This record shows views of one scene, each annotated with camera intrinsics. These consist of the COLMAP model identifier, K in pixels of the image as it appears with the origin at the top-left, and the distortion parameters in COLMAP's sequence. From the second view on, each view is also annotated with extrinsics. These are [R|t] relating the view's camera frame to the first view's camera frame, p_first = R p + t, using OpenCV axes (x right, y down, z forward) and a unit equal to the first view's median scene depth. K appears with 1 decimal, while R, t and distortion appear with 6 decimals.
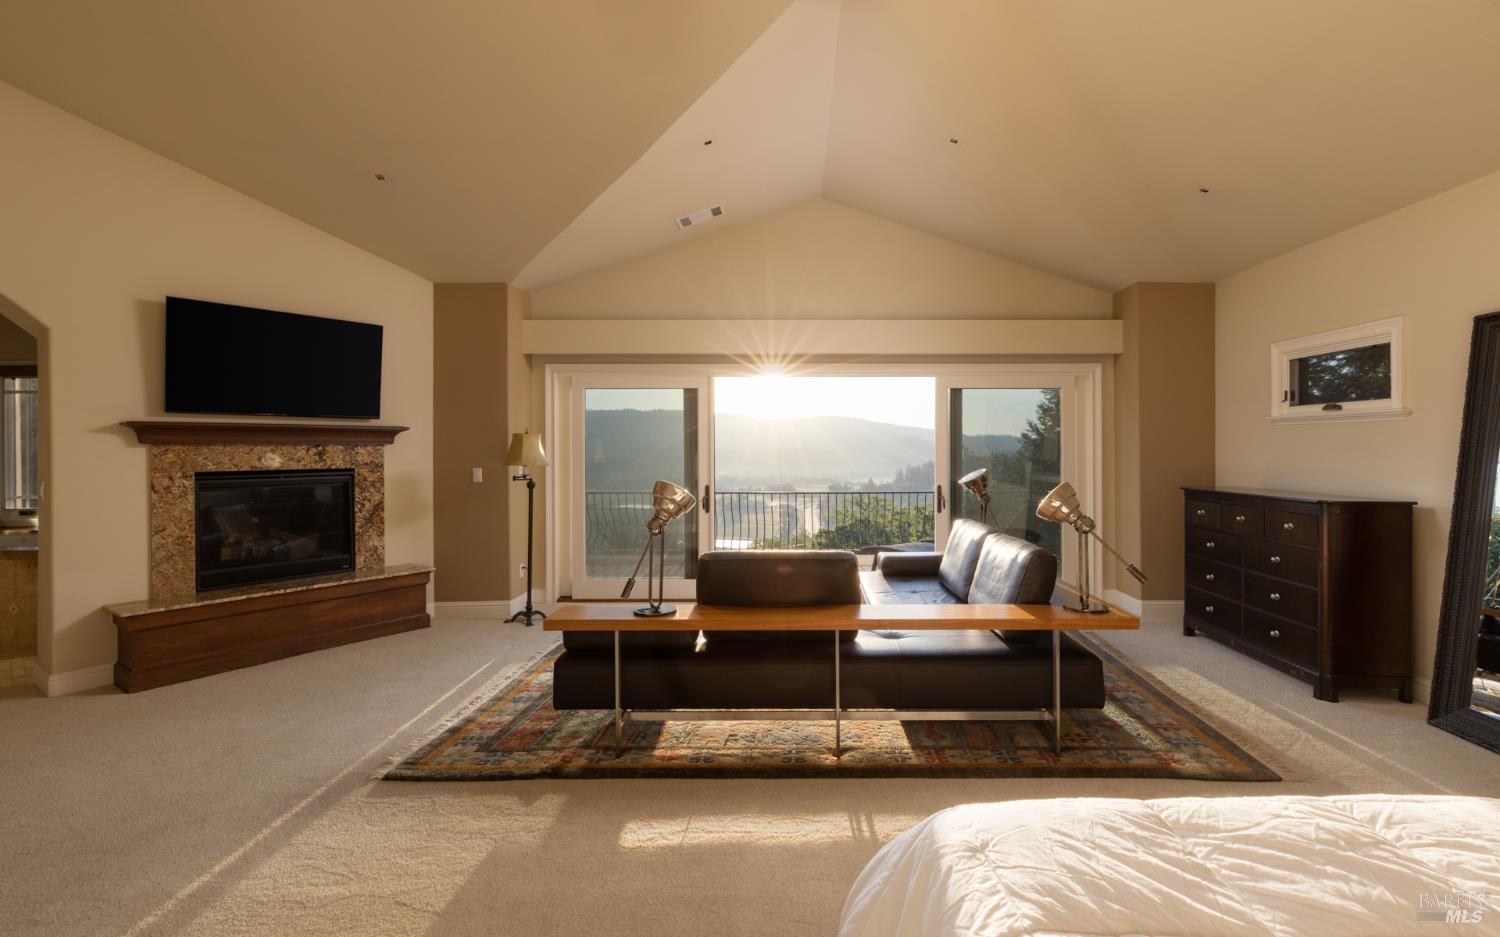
lens RADIAL K [[624.8, 0, 751.7], [0, 624.8, 456.7], [0, 0, 1]] dist [0.000634, 0.000011]
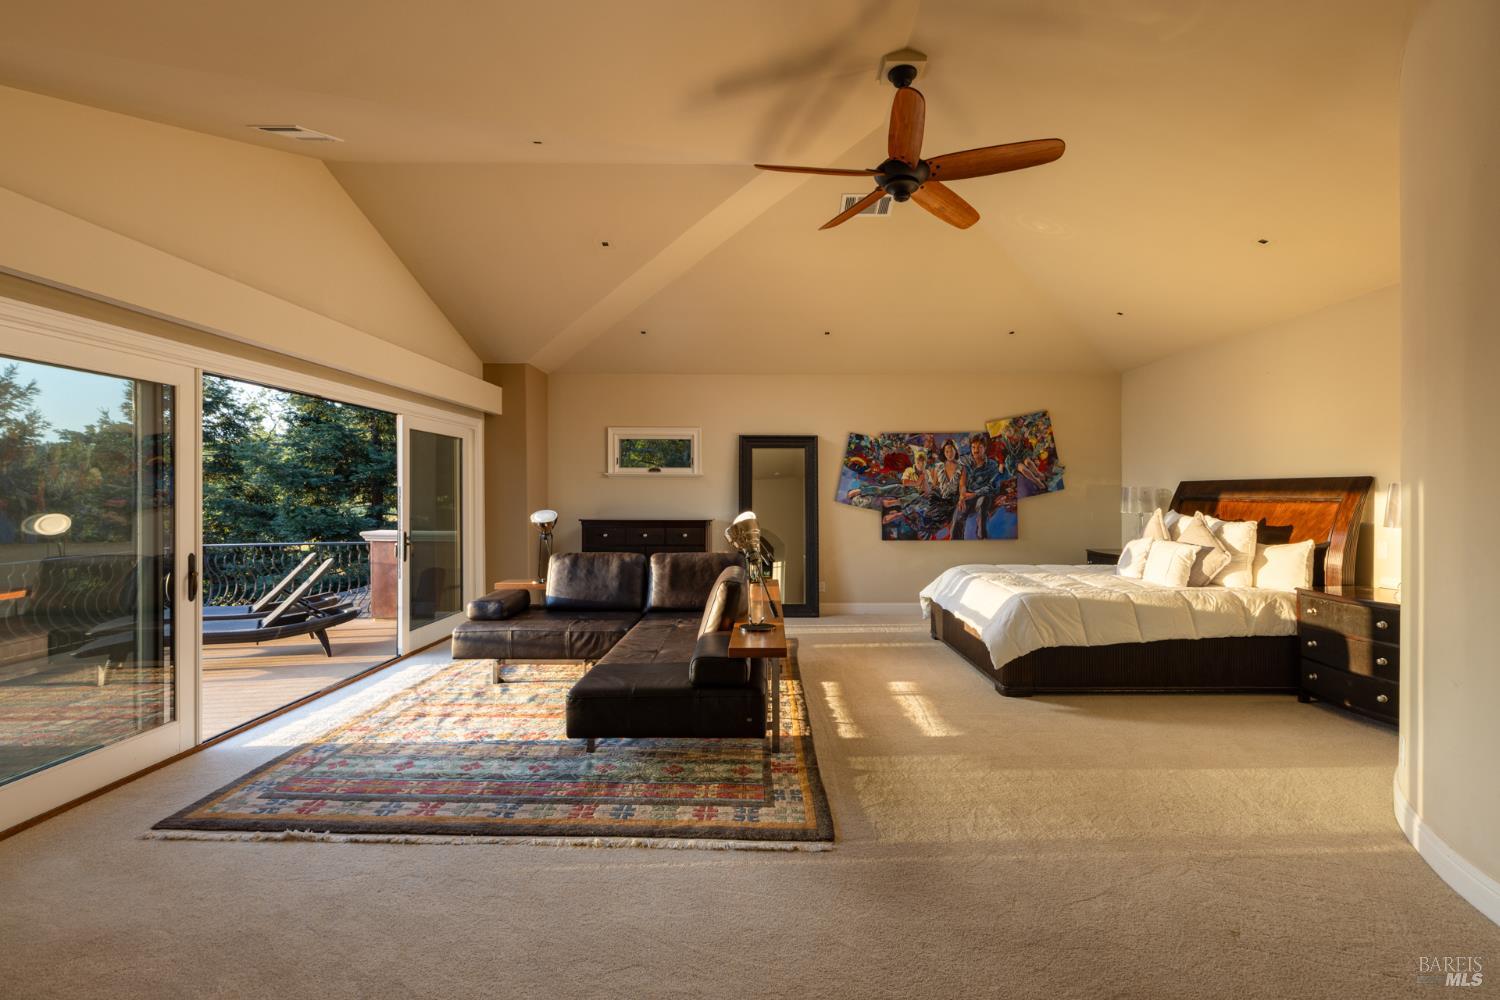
lens RADIAL K [[693.2, 0, 751.6], [0, 693.2, 497.4], [0, 0, 1]] dist [-0.000095, -0.000005]
pose [[0.018886, -0.002595, 0.999818, -1.053649], [0.008763, 0.999959, 0.002430, -0.004329], [-0.999783, 0.008715, 0.018908, 0.705560]]
